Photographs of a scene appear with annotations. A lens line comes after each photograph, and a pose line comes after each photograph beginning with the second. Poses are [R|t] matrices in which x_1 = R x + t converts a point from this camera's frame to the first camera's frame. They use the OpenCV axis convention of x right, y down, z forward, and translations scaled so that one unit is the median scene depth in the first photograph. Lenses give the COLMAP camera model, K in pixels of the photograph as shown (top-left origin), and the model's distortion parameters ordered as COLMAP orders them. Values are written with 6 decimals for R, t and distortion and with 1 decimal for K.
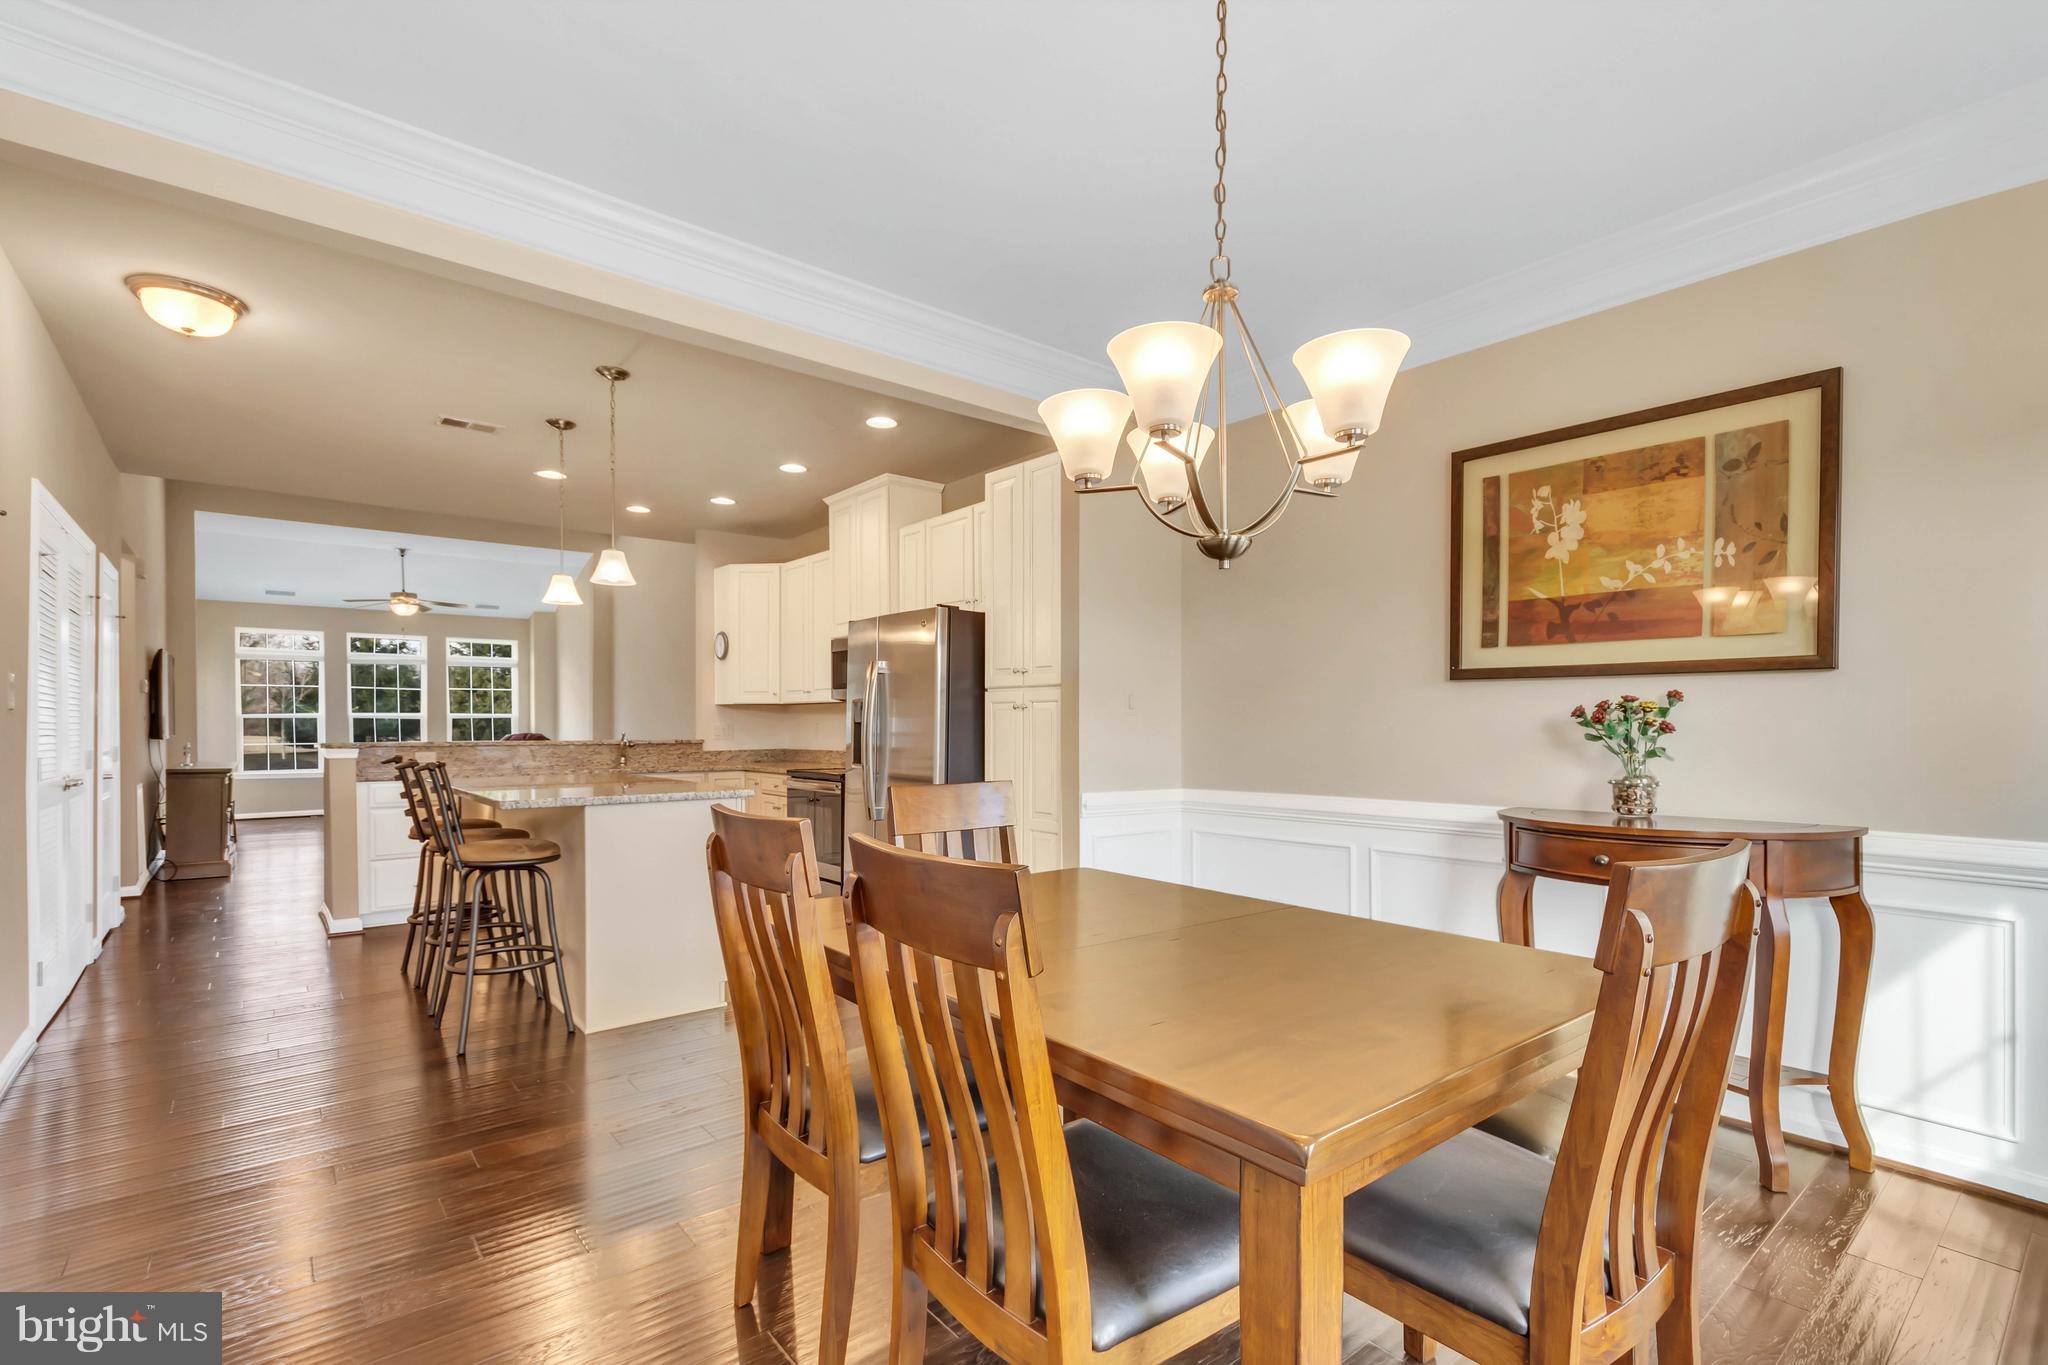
lens RADIAL K [[934.4, 0, 1041.4], [0, 934.4, 731.4], [0, 0, 1]] dist [-0.002074, 0.000727]
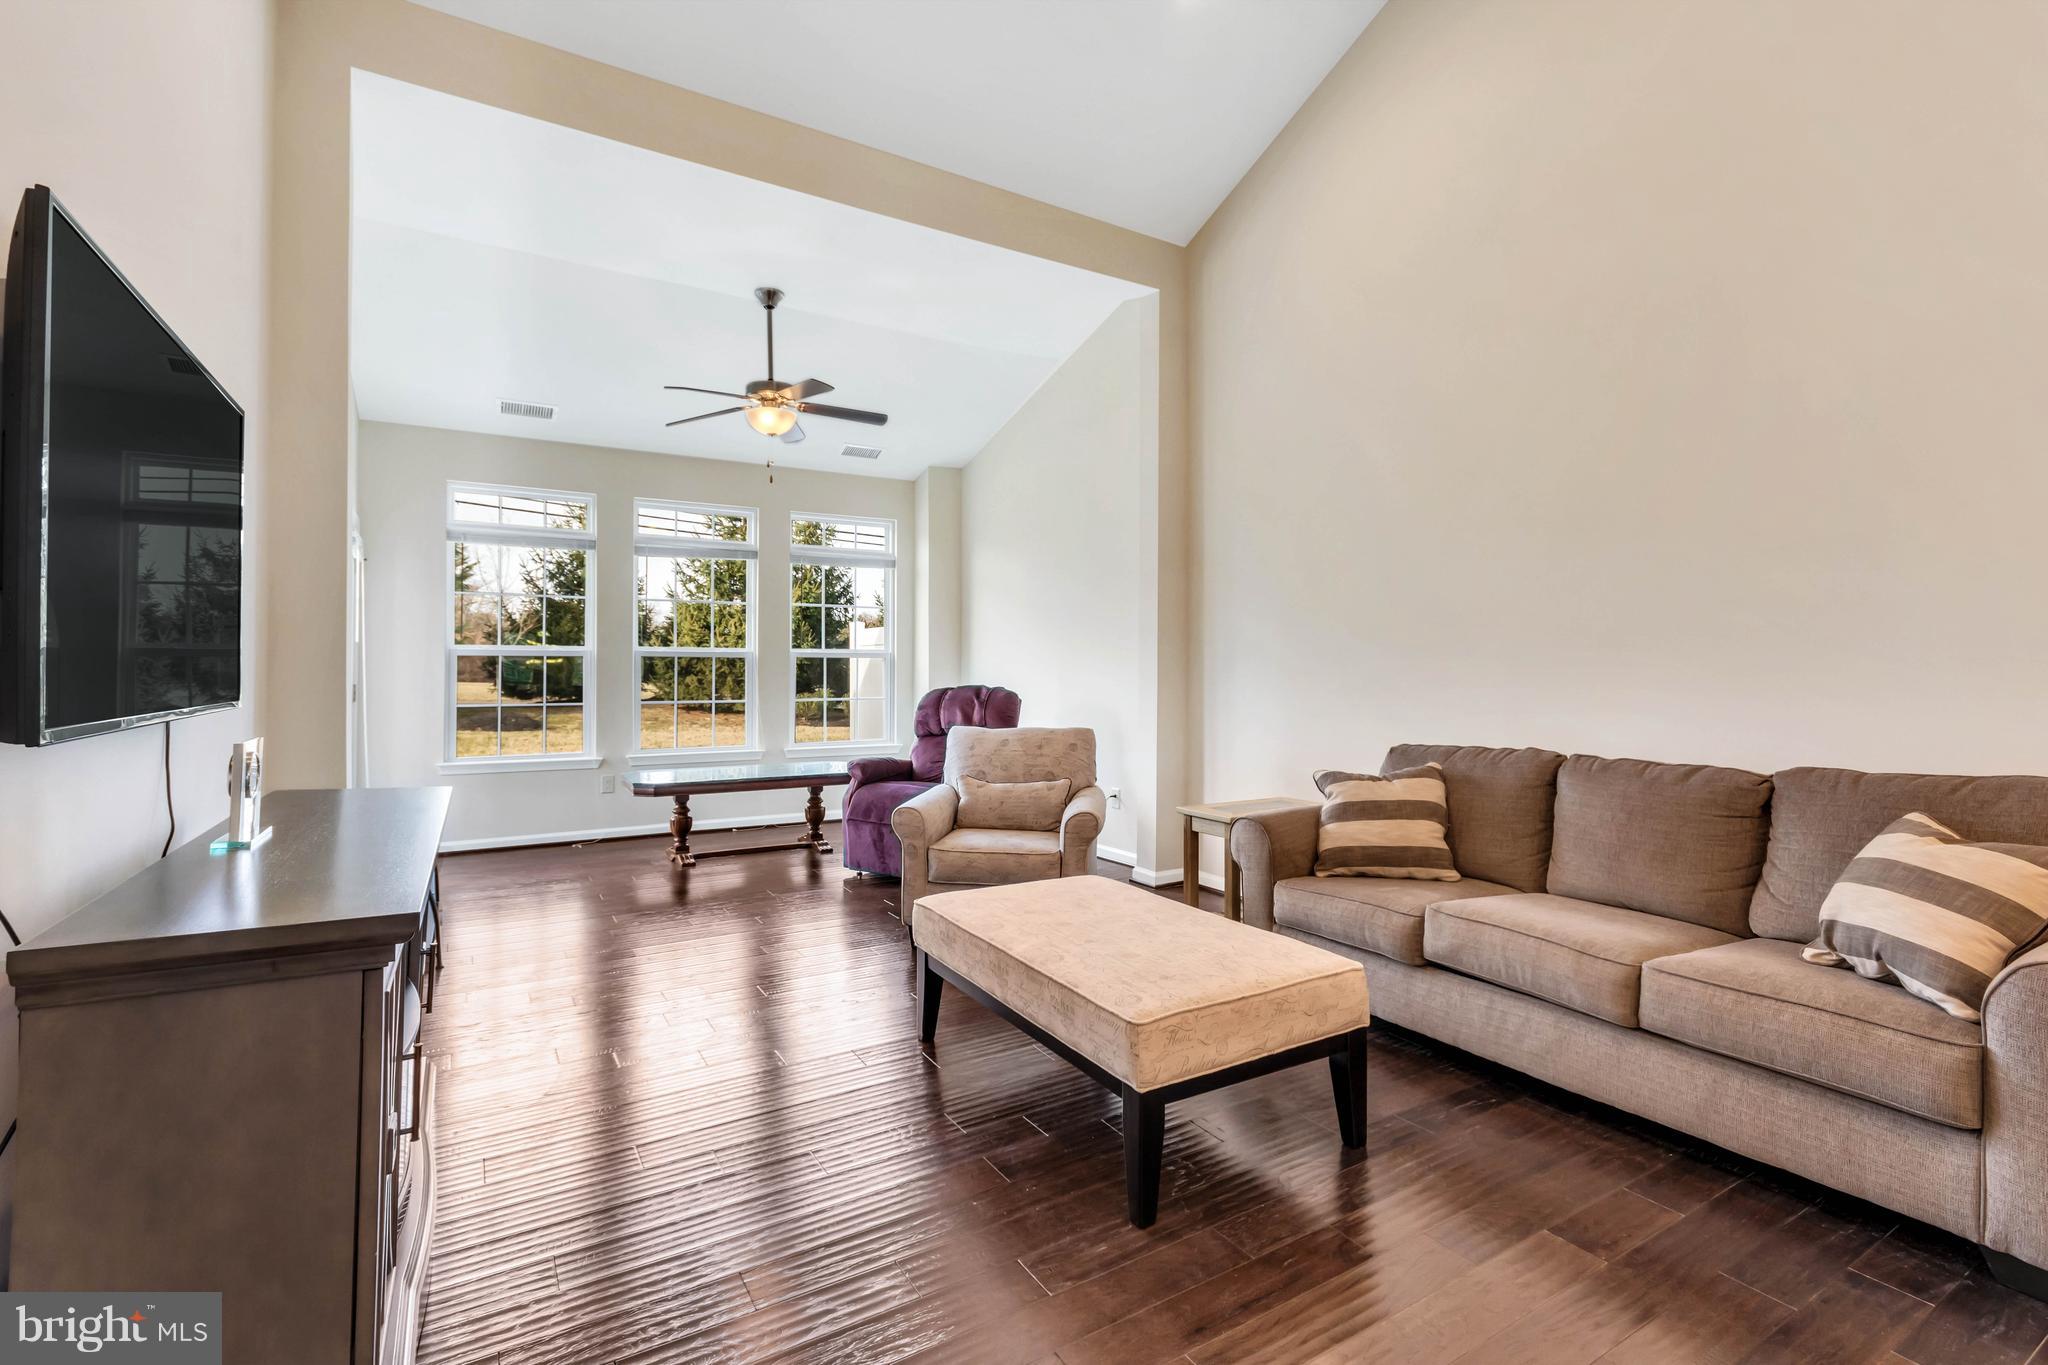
lens RADIAL K [[934.4, 0, 1032.0], [0, 934.4, 675.0], [0, 0, 1]] dist [-0.002074, 0.000727]
pose [[0.989478, 0.006048, -0.144558, -0.859336], [-0.006342, 0.999979, -0.001578, -0.007283], [0.144545, 0.002478, 0.989495, 0.987655]]
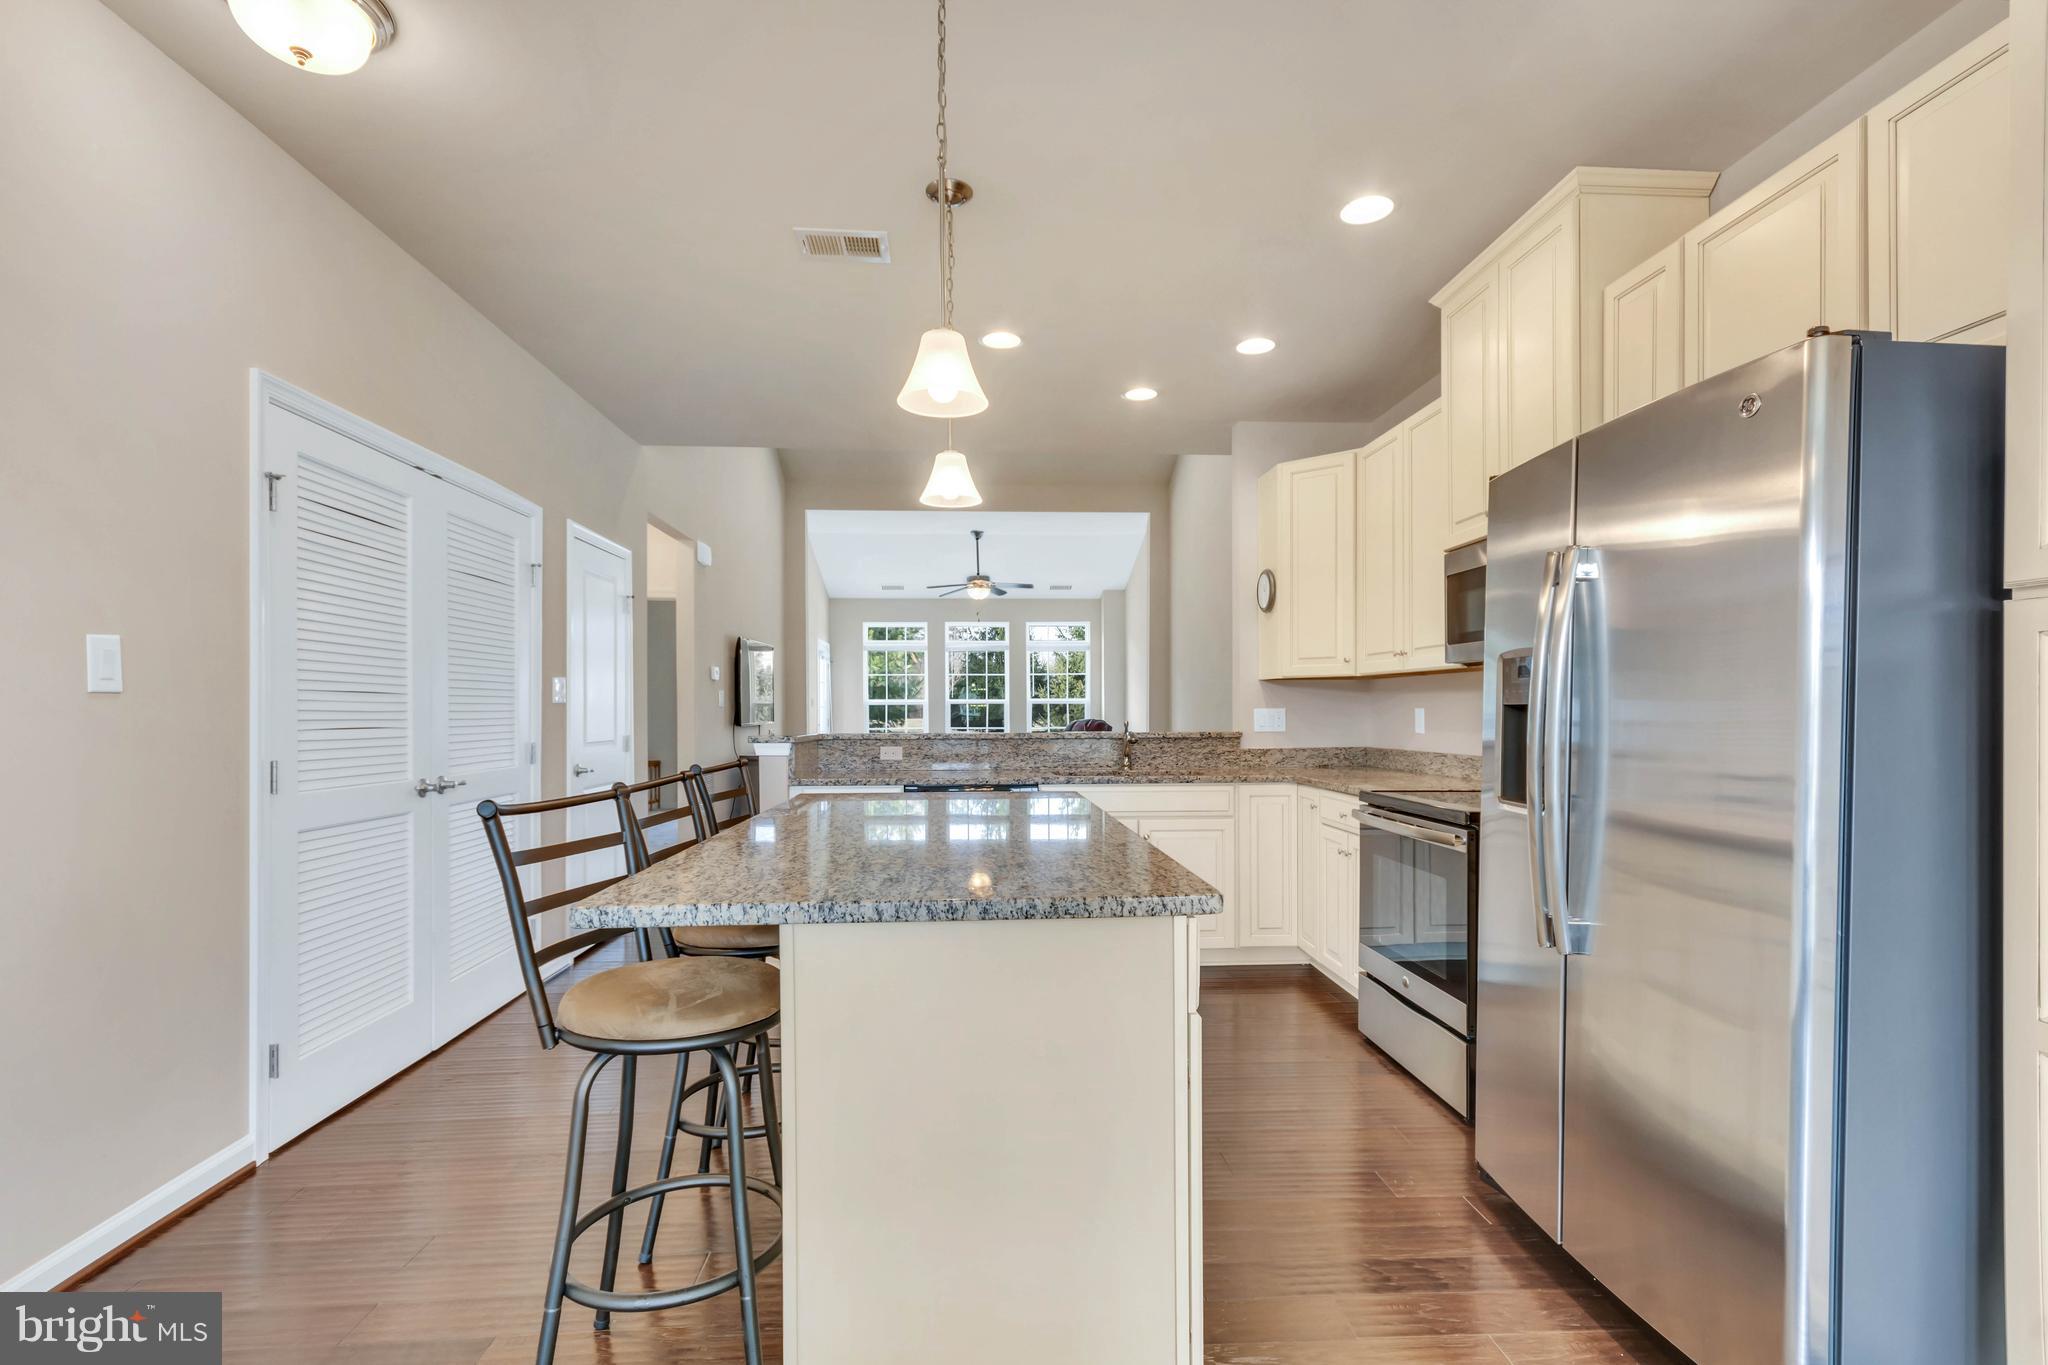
lens RADIAL K [[934.4, 0, 1033.2], [0, 934.4, 715.8], [0, 0, 1]] dist [-0.002074, 0.000727]
pose [[0.808729, 0.001224, -0.588180, -0.098607], [-0.000994, 0.999999, 0.000715, -0.003810], [0.588181, 0.000007, 0.808729, 0.417354]]
